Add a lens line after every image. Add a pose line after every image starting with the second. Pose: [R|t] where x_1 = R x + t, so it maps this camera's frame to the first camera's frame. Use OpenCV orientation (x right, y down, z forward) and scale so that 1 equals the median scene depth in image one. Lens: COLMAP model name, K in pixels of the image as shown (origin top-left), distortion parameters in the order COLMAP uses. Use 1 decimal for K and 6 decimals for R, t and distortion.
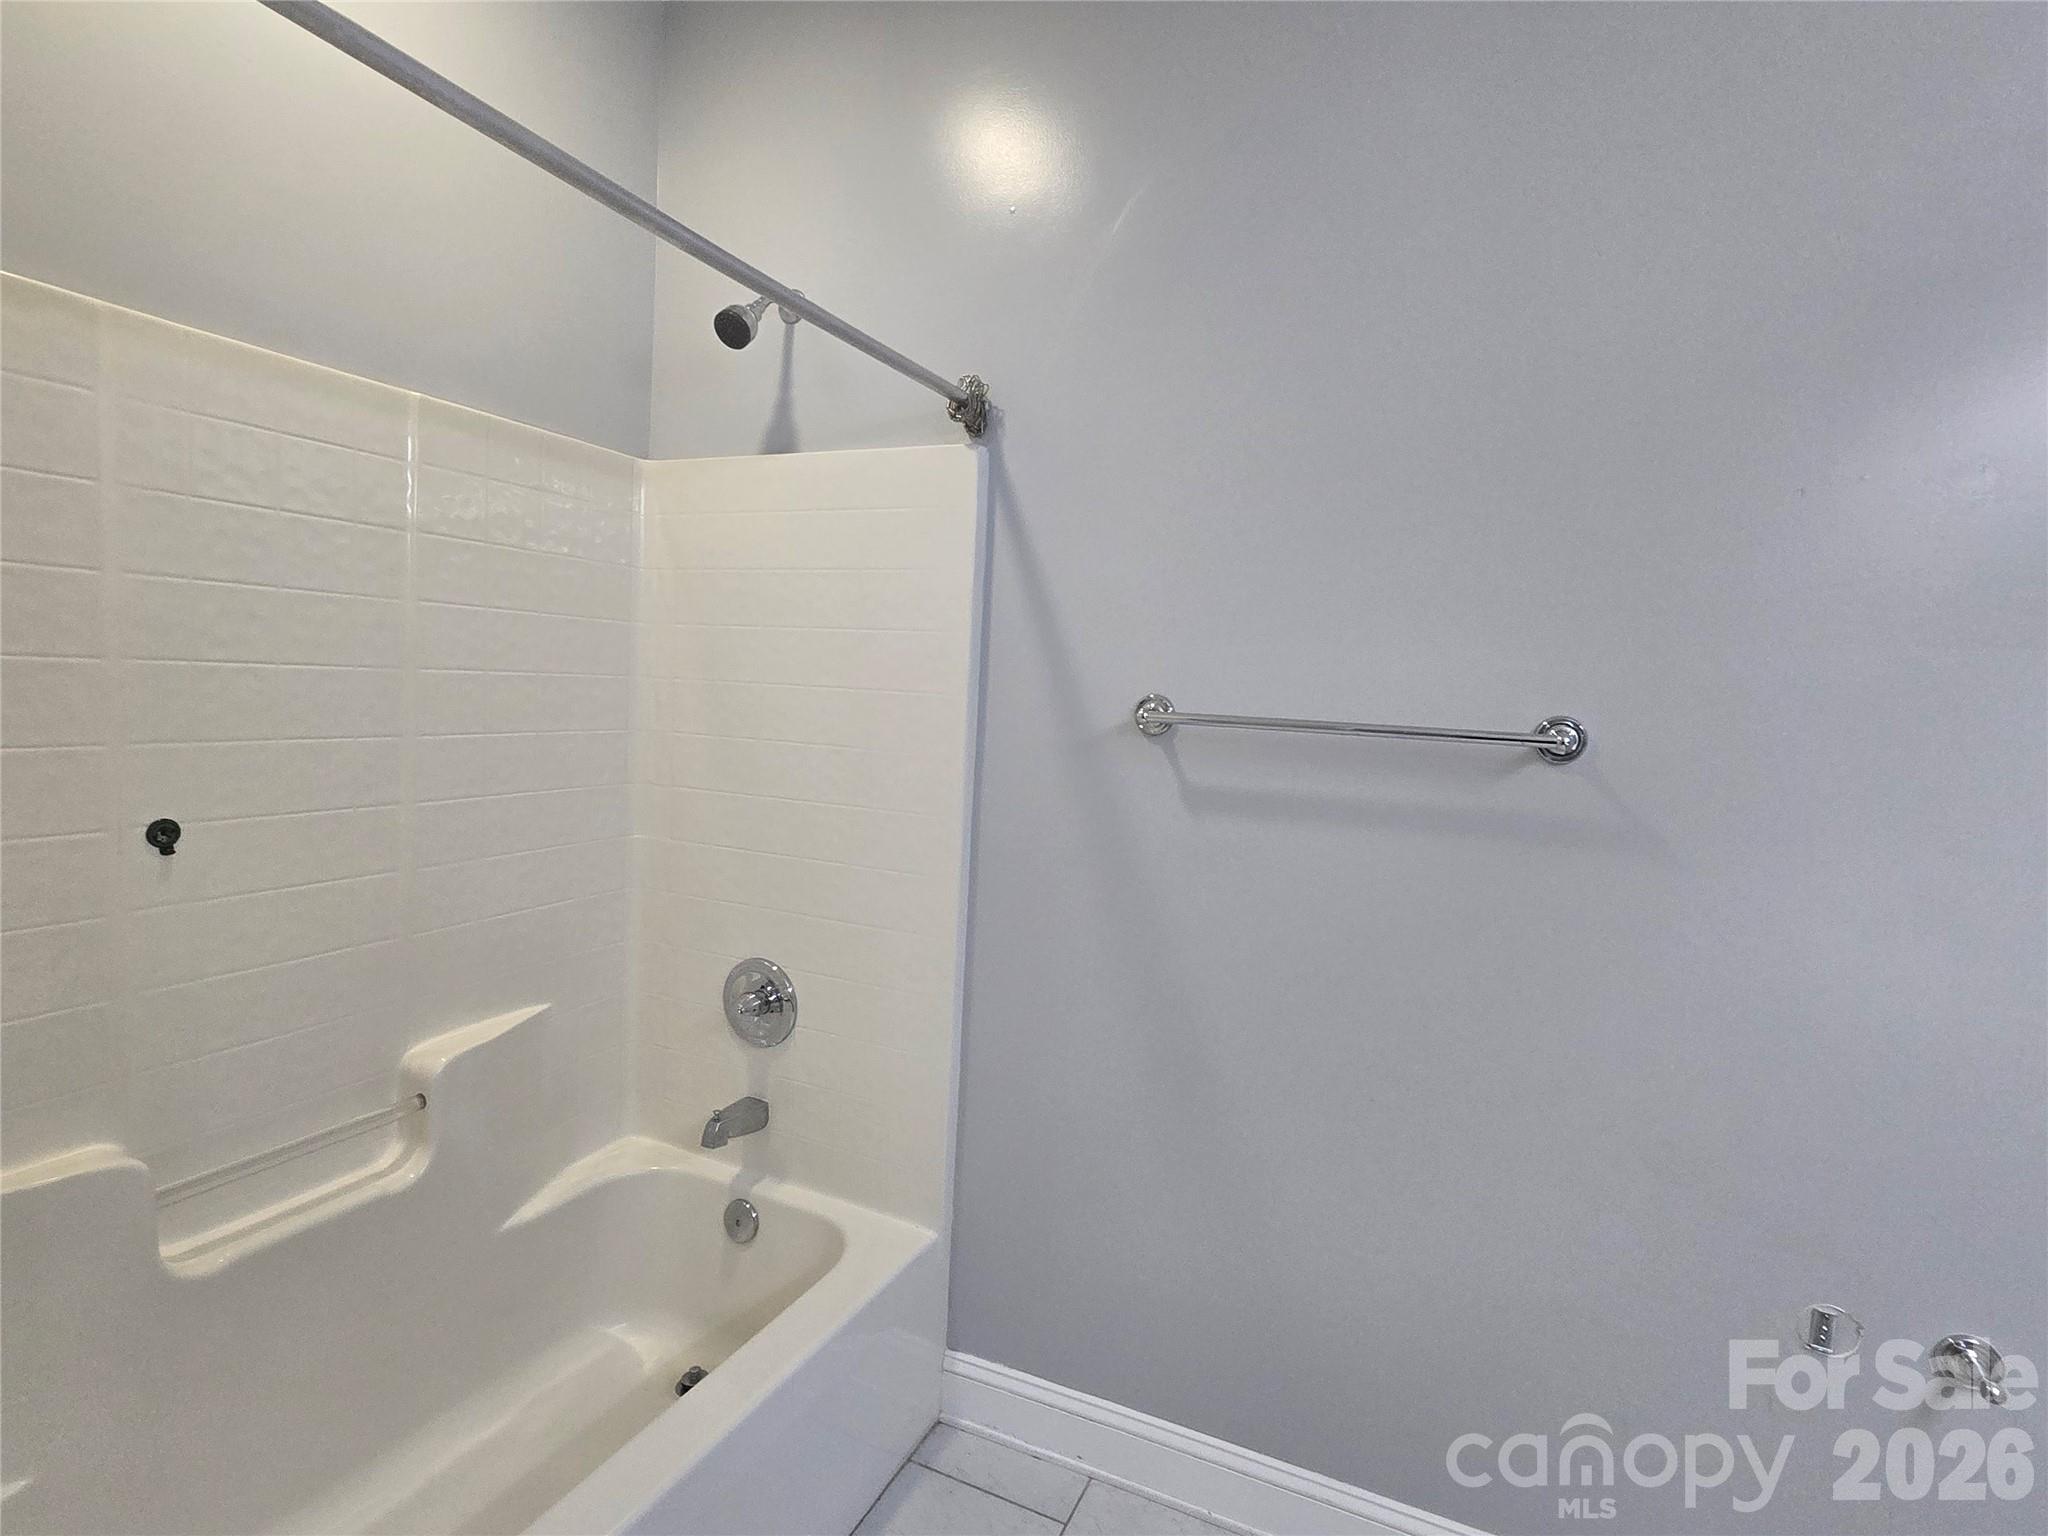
lens RADIAL K [[1024.6, 0, 1028.7], [0, 1024.6, 769.5], [0, 0, 1]] dist [-0.008173, 0.003904]
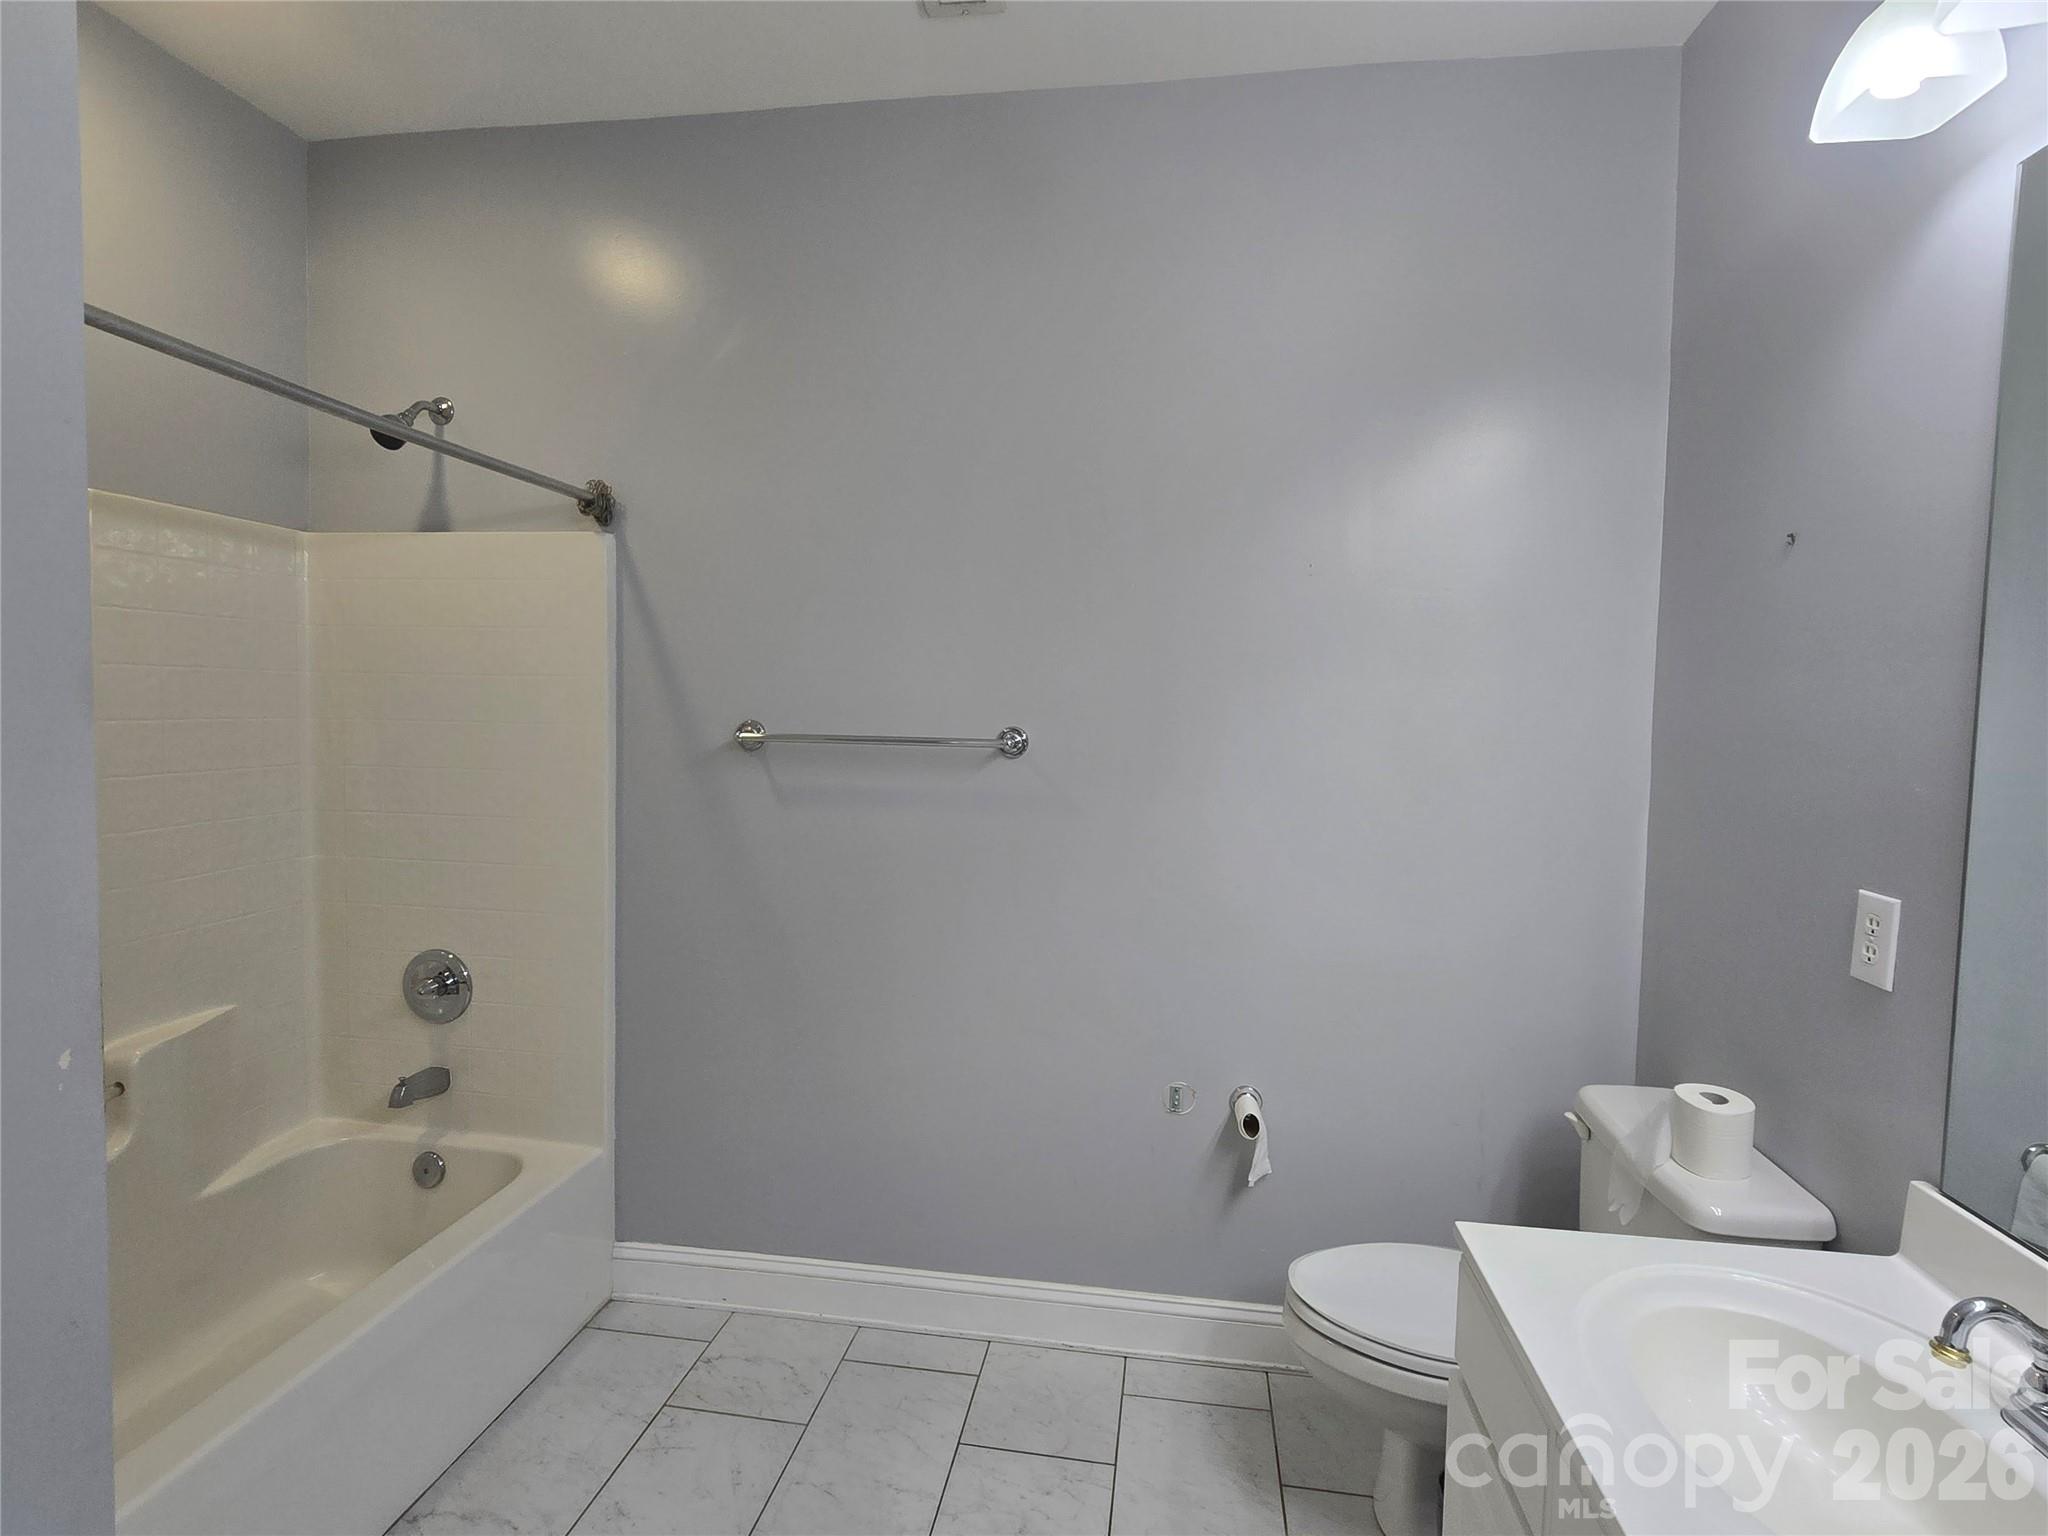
lens RADIAL K [[1024.6, 0, 1023.4], [0, 1024.6, 766.8], [0, 0, 1]] dist [-0.008173, 0.003904]
pose [[0.961259, -0.046488, 0.271698, 0.088044], [0.050677, 0.998680, -0.008417, 0.016487], [-0.270948, 0.021860, 0.962346, -0.362421]]
